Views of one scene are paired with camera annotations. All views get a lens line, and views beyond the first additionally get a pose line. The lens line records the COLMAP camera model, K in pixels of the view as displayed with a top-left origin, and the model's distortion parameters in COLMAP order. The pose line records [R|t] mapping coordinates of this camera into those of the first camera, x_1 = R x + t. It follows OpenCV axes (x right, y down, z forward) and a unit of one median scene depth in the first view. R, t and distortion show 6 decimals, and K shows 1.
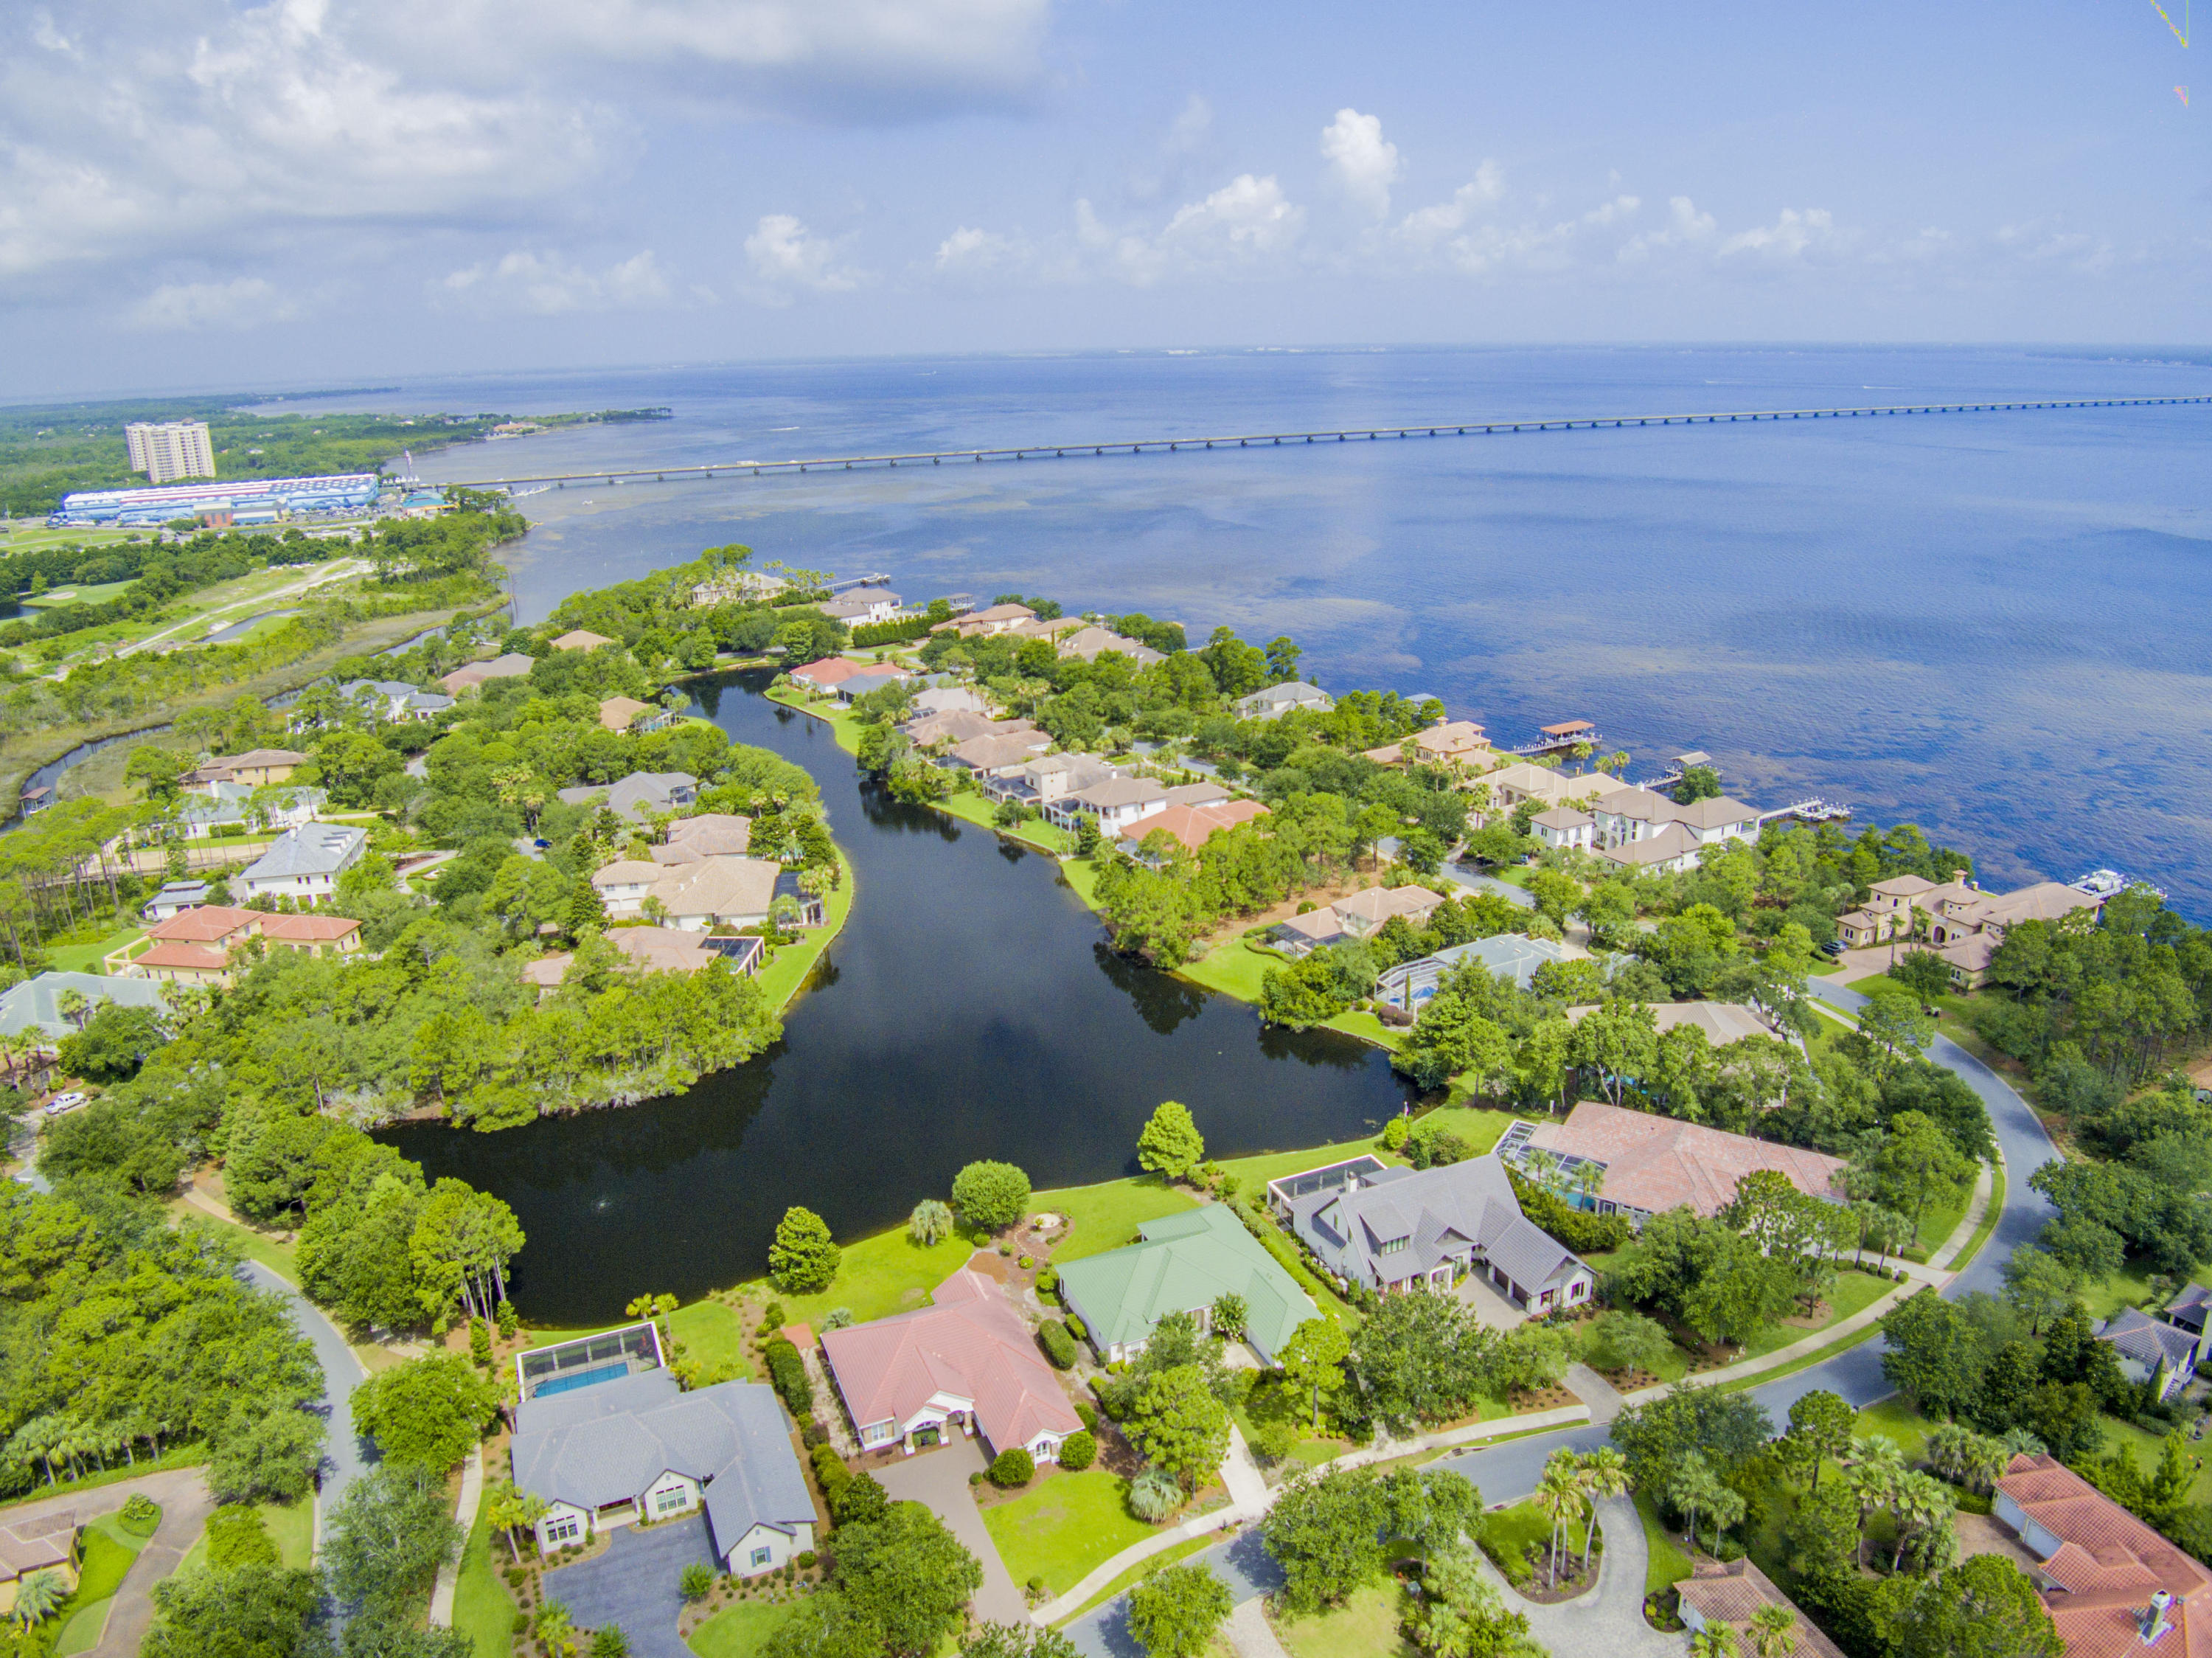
lens RADIAL K [[1482.3, 0, 1106.0], [0, 1482.3, 829.0], [0, 0, 1]] dist [-0.079948, 0.009388]
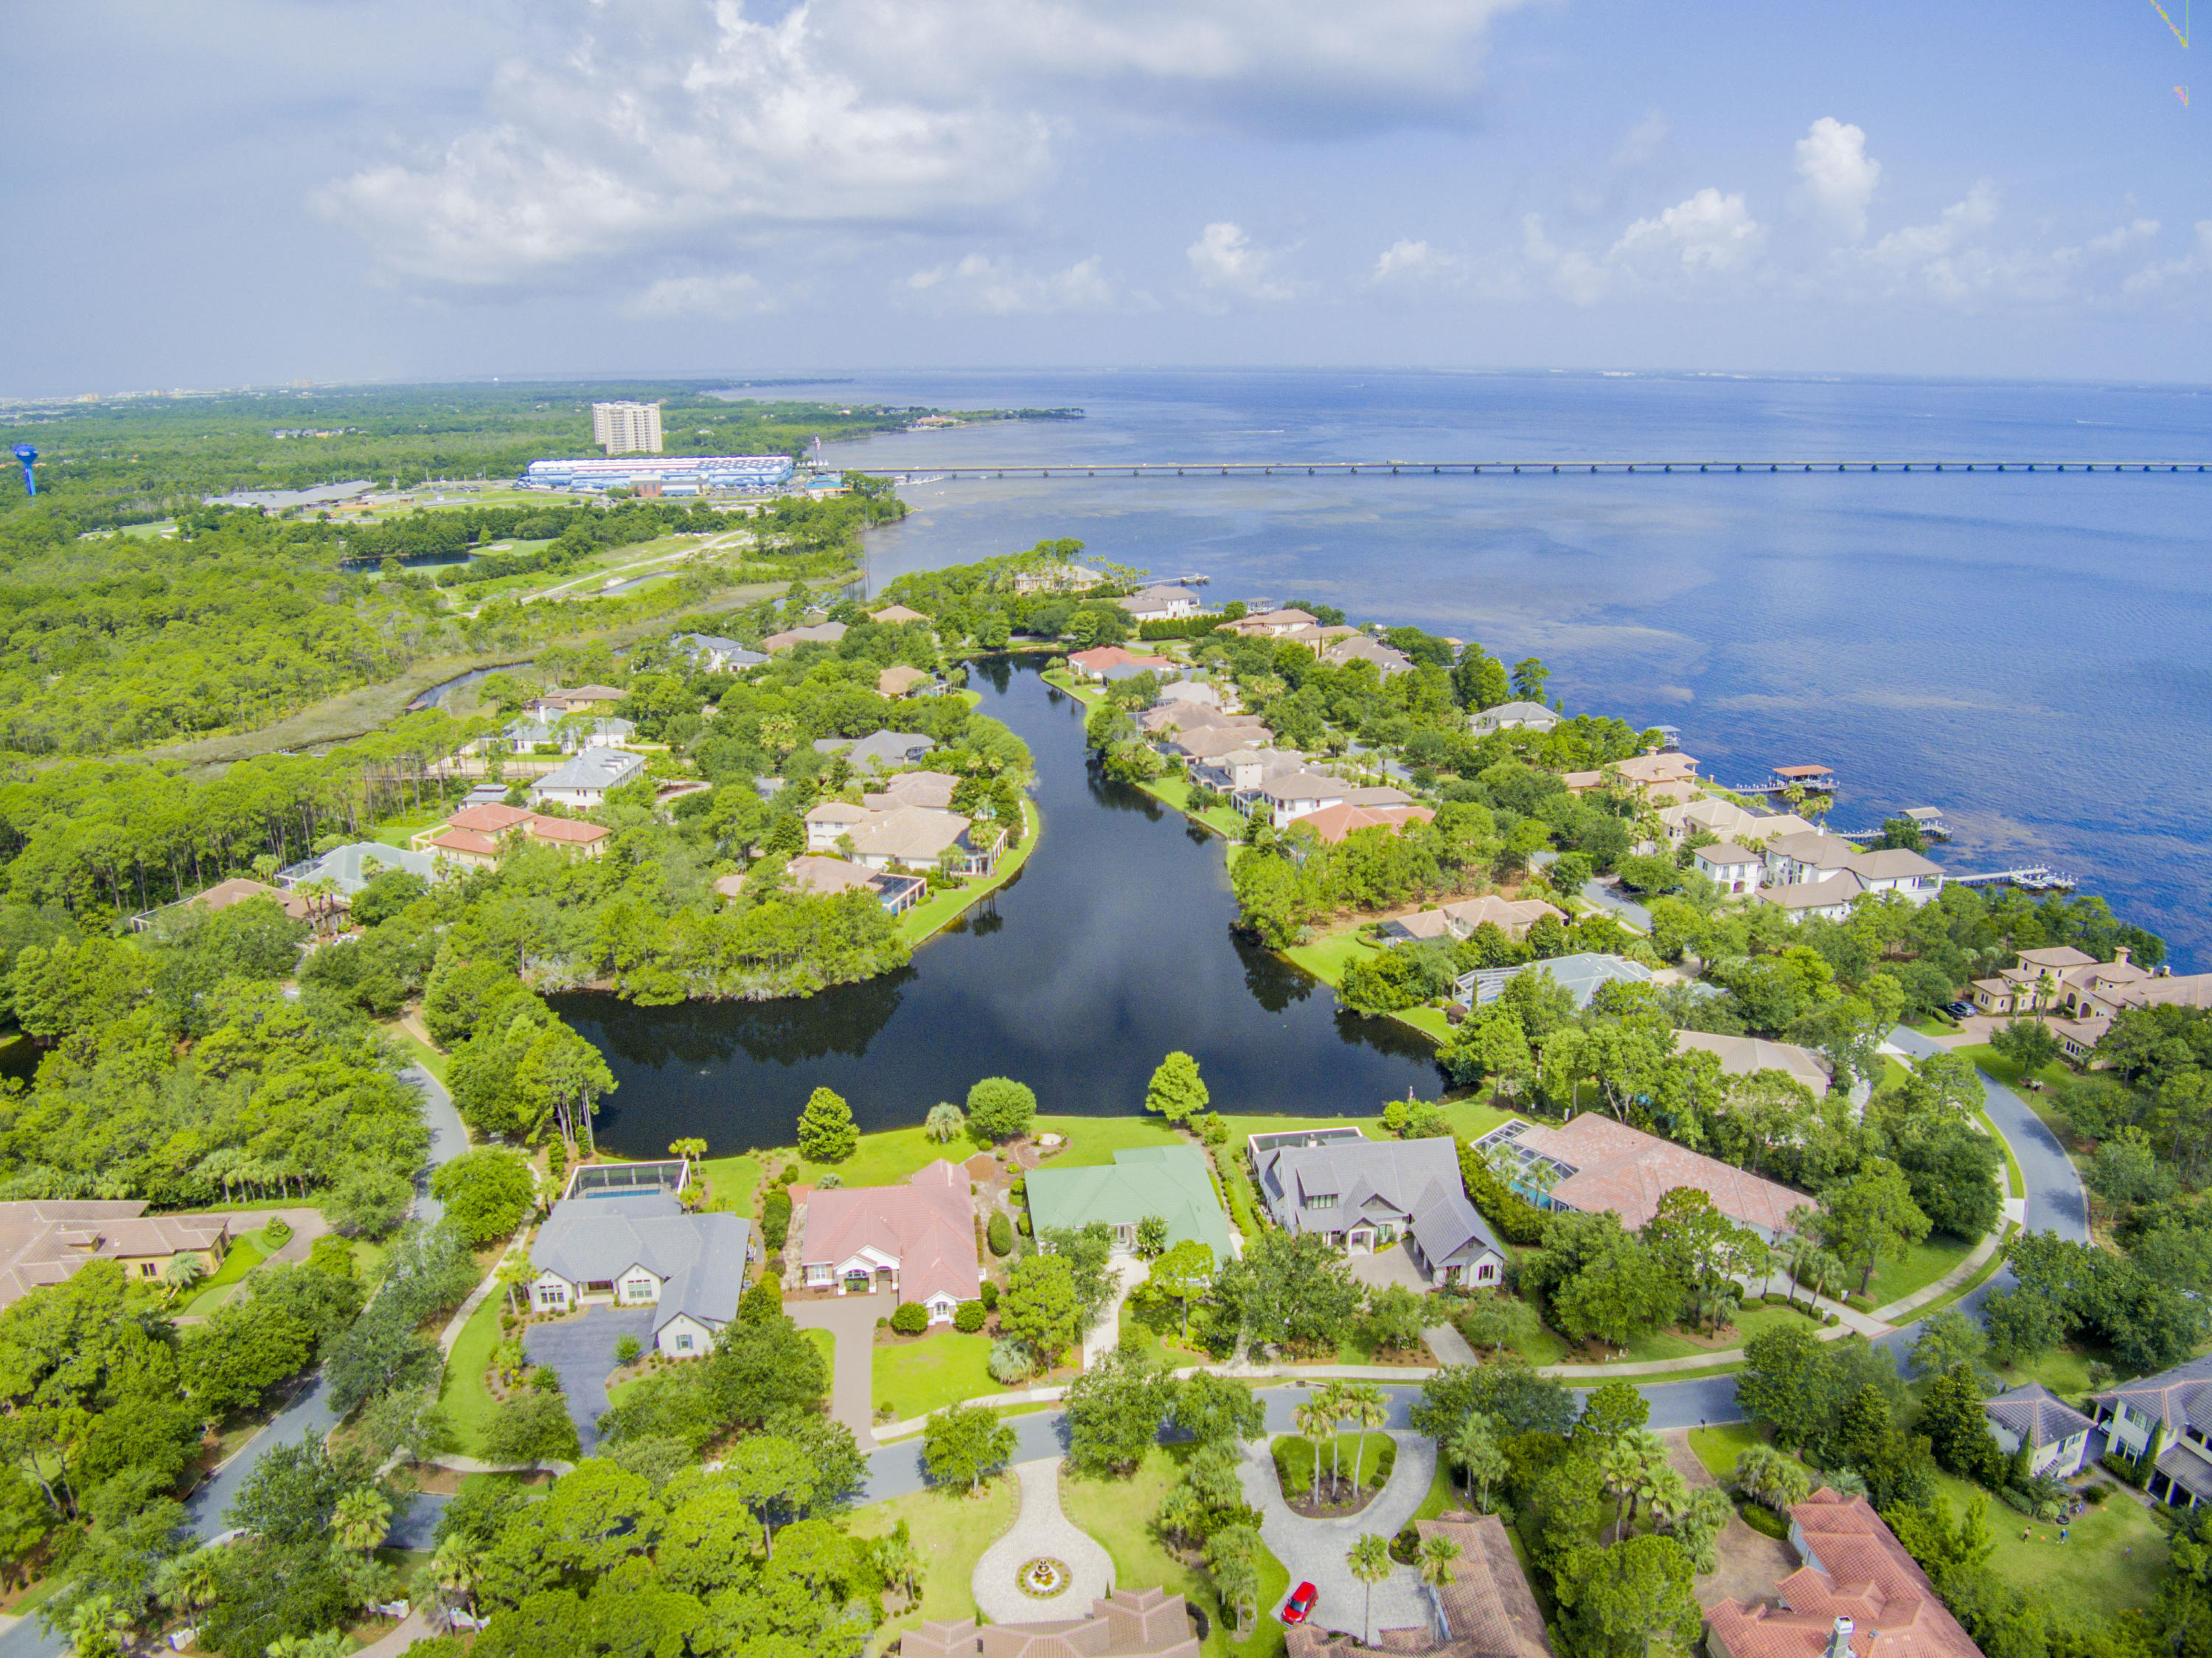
lens RADIAL K [[1482.3, 0, 1106.0], [0, 1482.3, 829.0], [0, 0, 1]] dist [-0.079948, 0.009388]
pose [[0.961865, 0.101620, -0.253946, 0.180557], [-0.103362, 0.994623, 0.006513, 0.014295], [0.253242, 0.019984, 0.967197, -0.050918]]
